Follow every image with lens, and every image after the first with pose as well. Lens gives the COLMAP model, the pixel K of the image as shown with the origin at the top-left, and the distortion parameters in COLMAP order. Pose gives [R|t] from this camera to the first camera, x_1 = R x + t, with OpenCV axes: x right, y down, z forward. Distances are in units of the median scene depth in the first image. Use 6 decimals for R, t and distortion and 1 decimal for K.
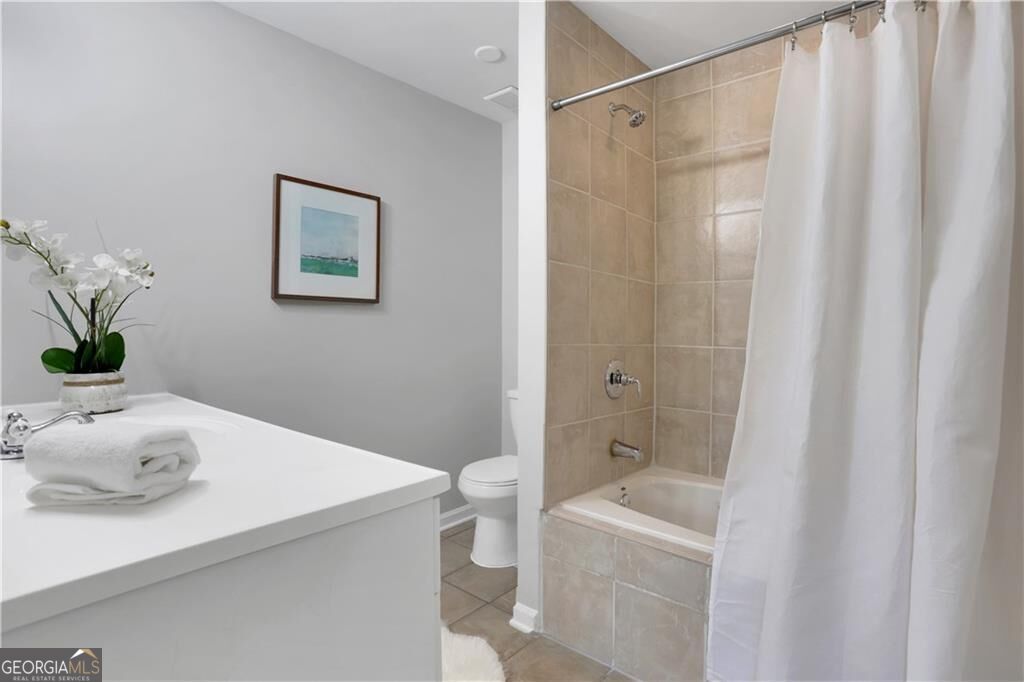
lens RADIAL K [[504.4, 0, 512.4], [0, 504.4, 340.8], [0, 0, 1]] dist [-0.060633, 0.020406]
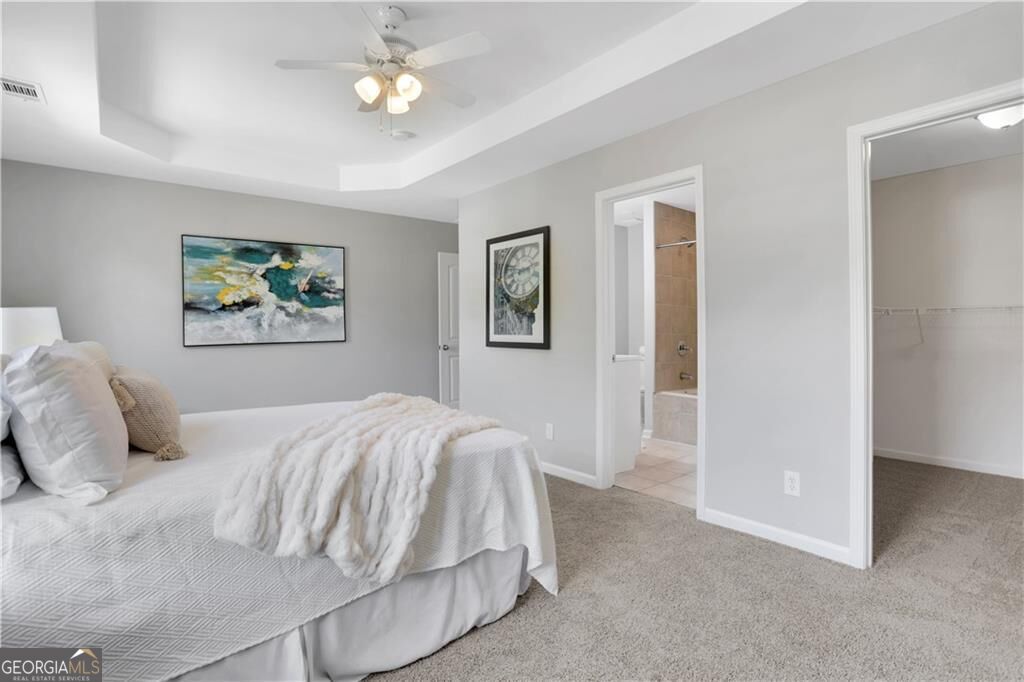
lens RADIAL K [[504.4, 0, 512.0], [0, 504.4, 338.1], [0, 0, 1]] dist [-0.060633, 0.020406]
pose [[0.986612, -0.001742, -0.163076, -0.229102], [0.000774, 0.999982, -0.005999, 0.041999], [0.163083, 0.005792, 0.986595, -1.638324]]
